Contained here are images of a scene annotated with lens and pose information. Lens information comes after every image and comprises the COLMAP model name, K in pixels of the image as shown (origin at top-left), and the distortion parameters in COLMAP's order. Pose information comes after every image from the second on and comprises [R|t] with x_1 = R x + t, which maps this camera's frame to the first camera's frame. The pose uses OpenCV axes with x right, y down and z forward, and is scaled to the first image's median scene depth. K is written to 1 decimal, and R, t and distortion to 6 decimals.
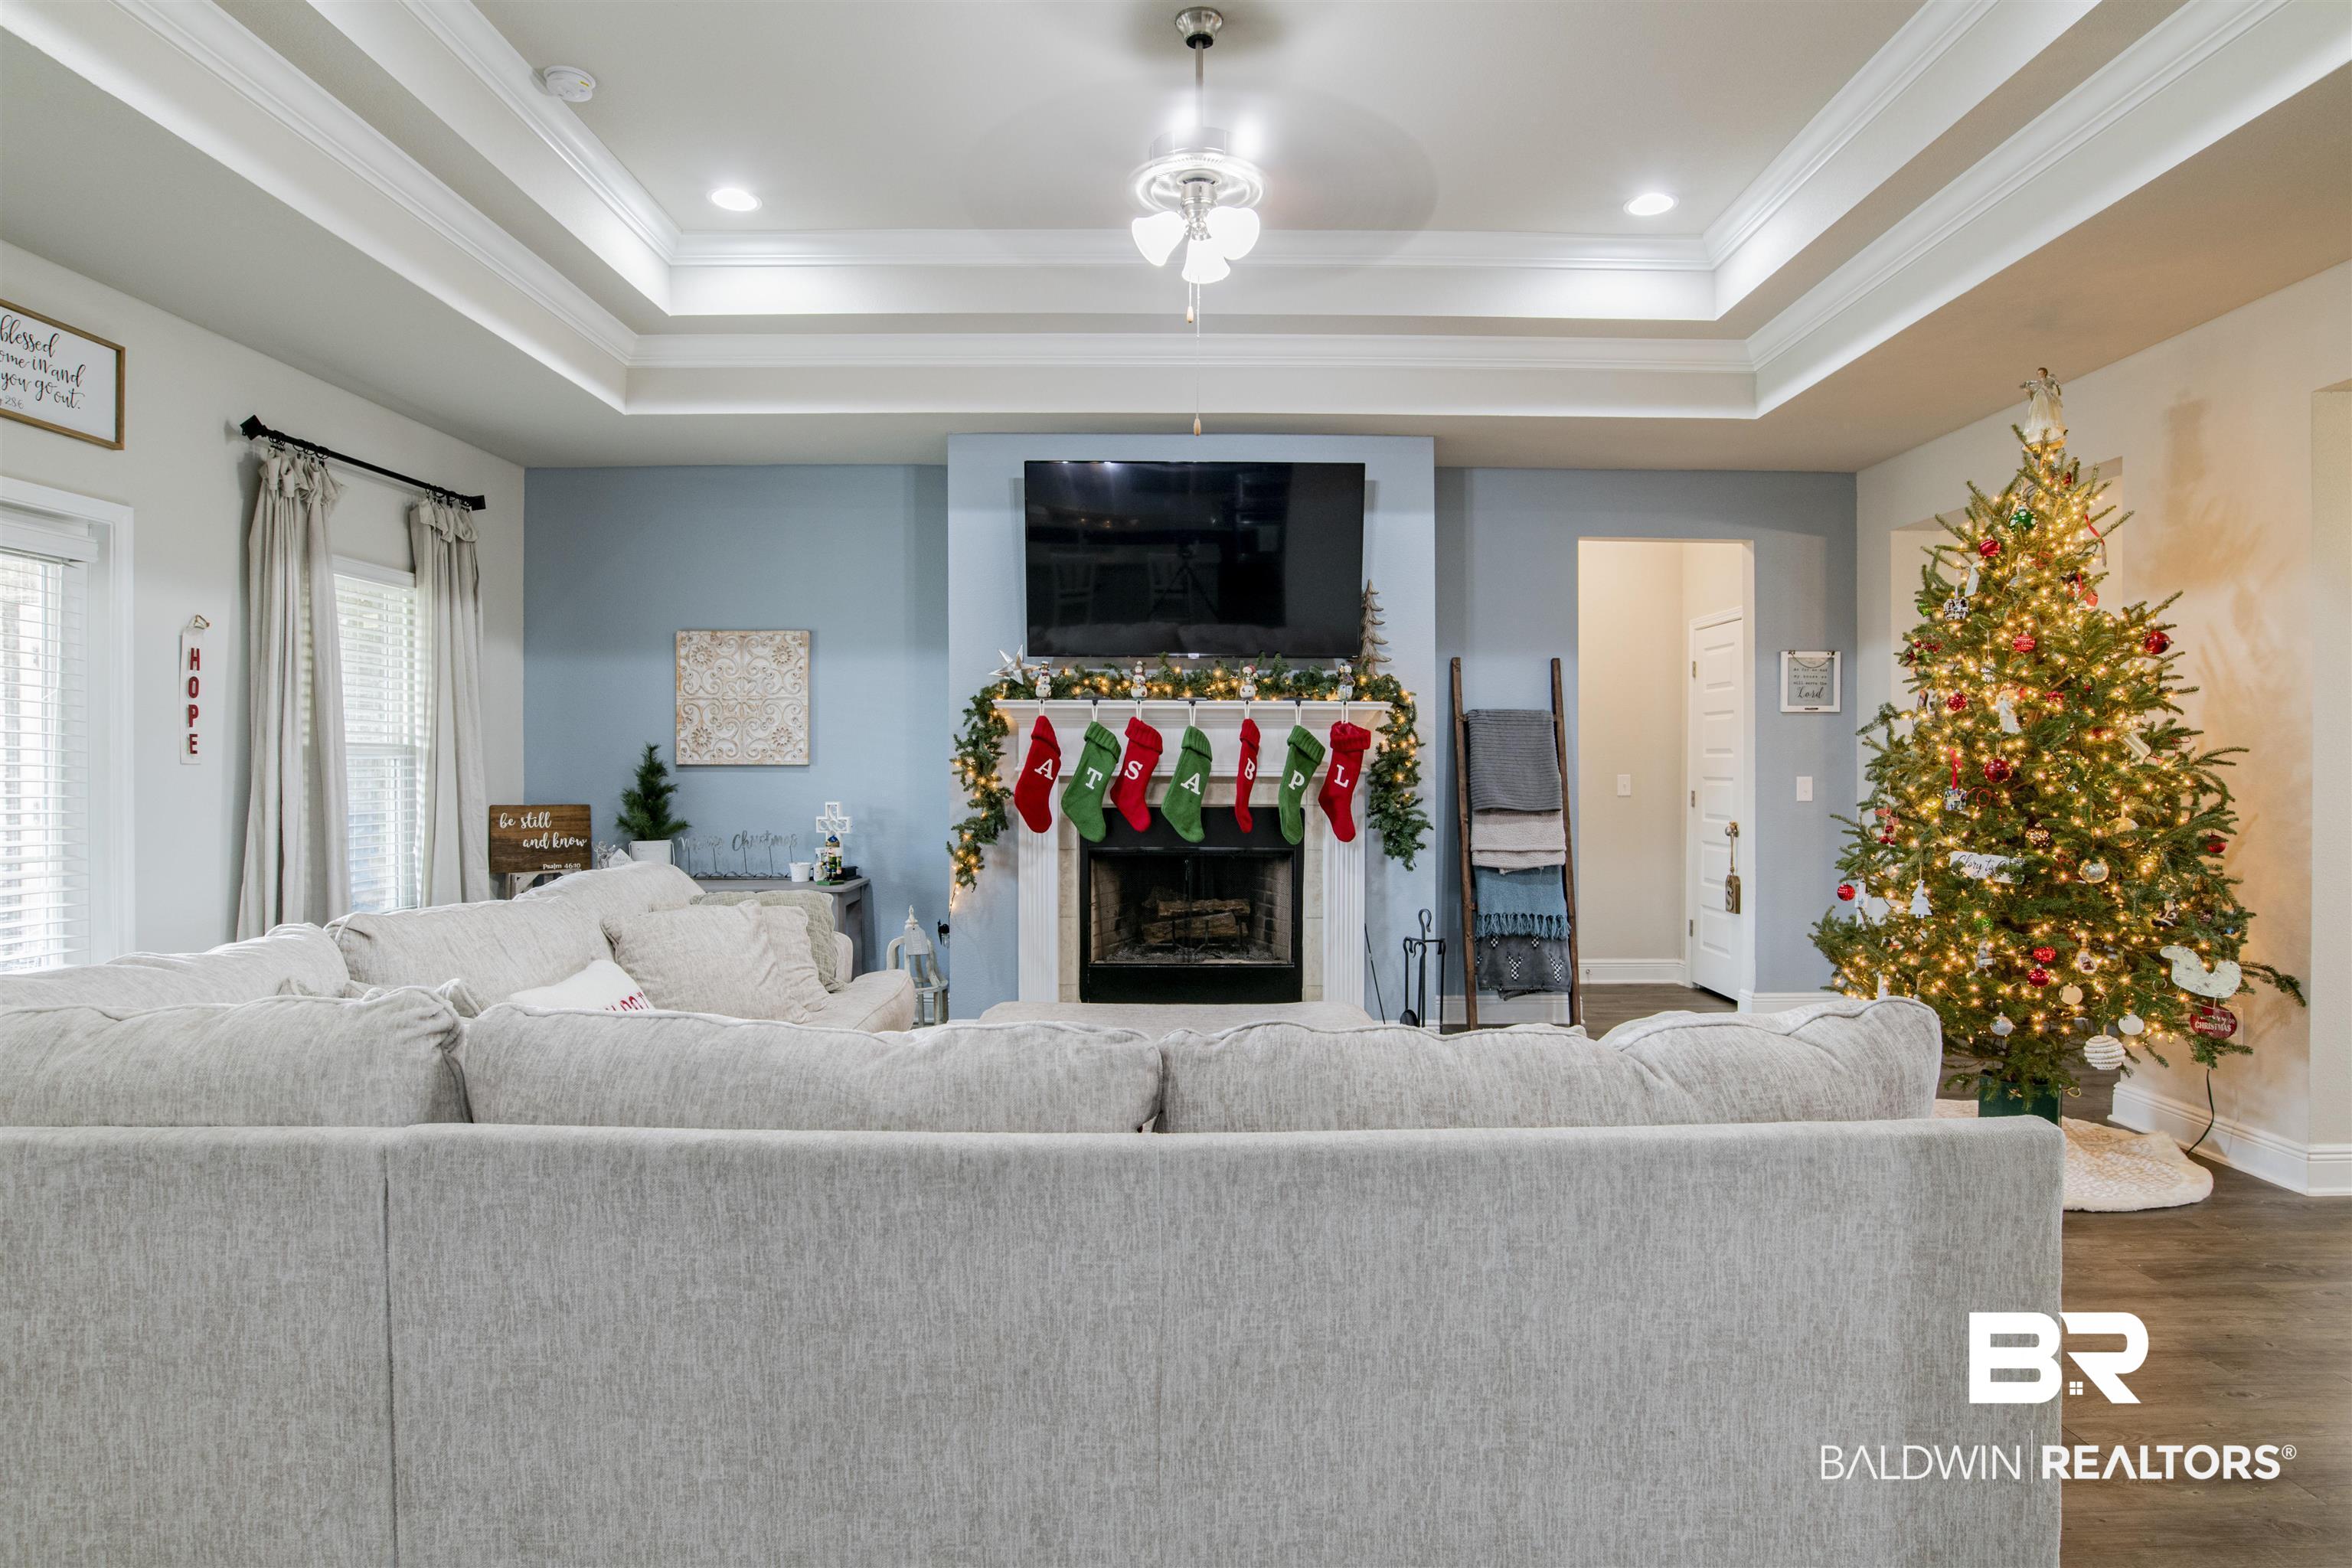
lens RADIAL K [[1257.5, 0, 1180.7], [0, 1257.5, 770.9], [0, 0, 1]] dist [-0.047763, 0.014346]
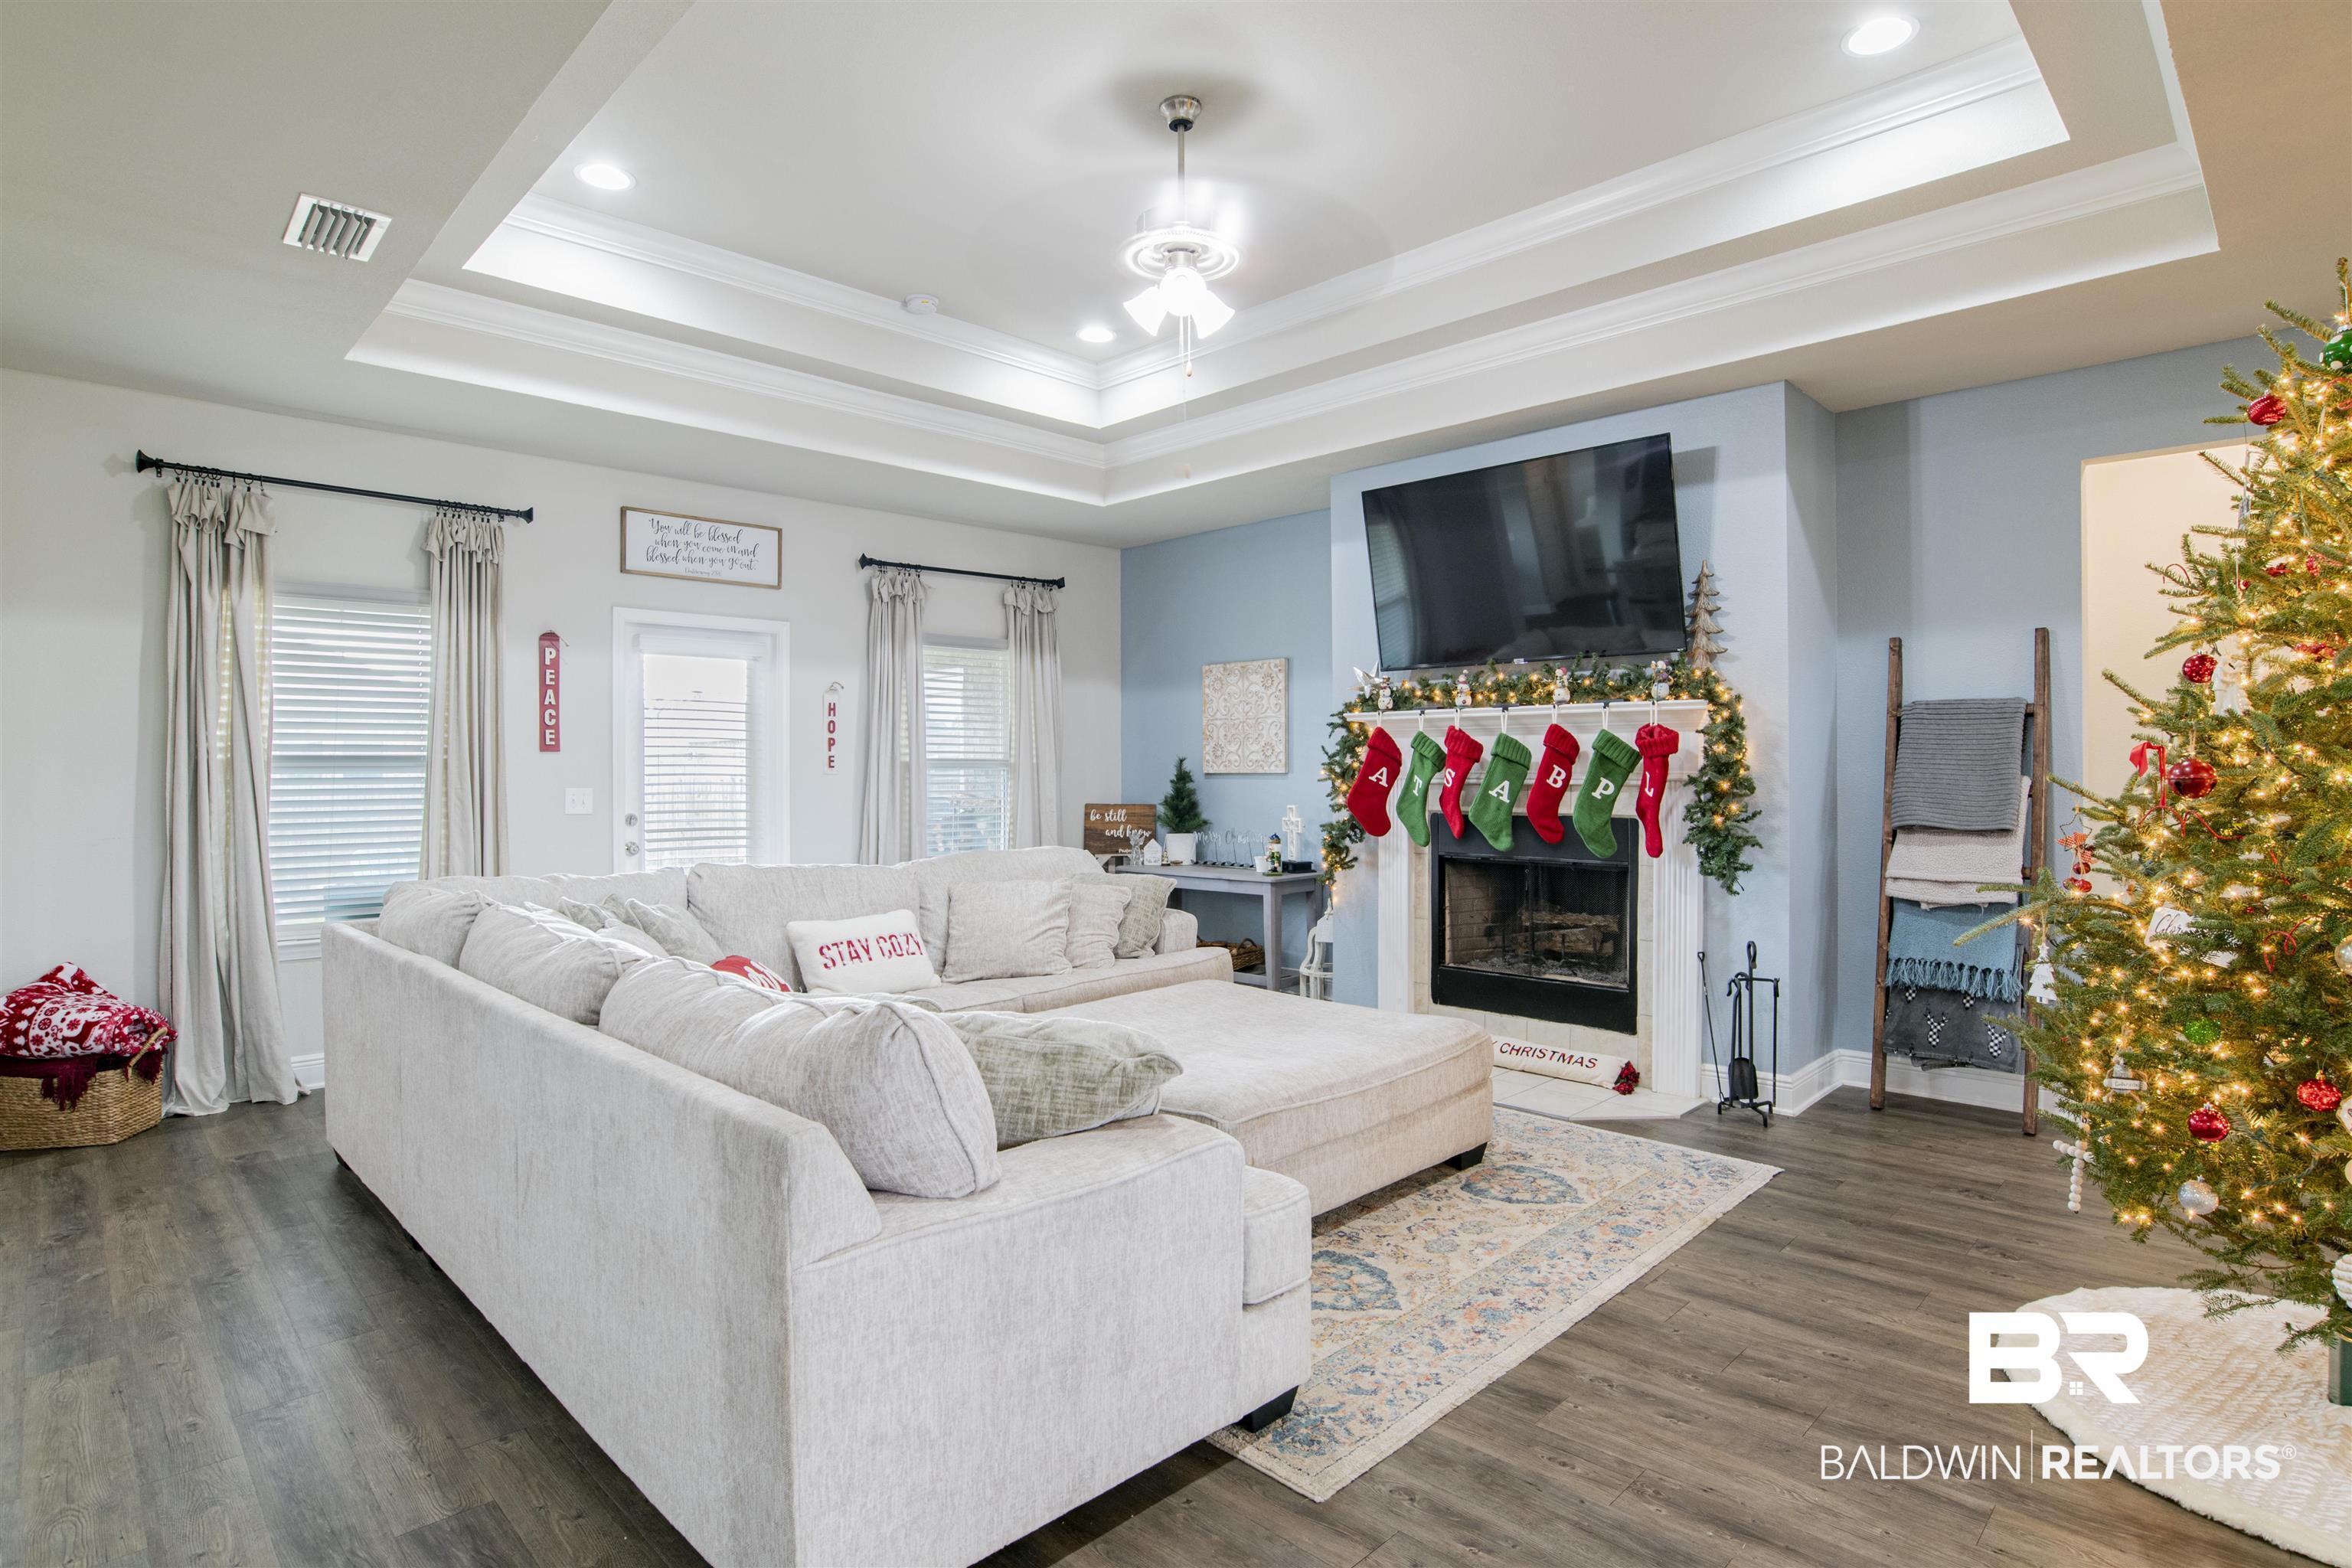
lens RADIAL K [[1251.0, 0, 1182.9], [0, 1251.0, 768.7], [0, 0, 1]] dist [-0.038181, 0.000061]
pose [[0.697232, -0.005183, -0.716827, 0.526556], [-0.000177, 0.999973, -0.007403, -0.000371], [0.716846, 0.005288, 0.697212, 0.134608]]
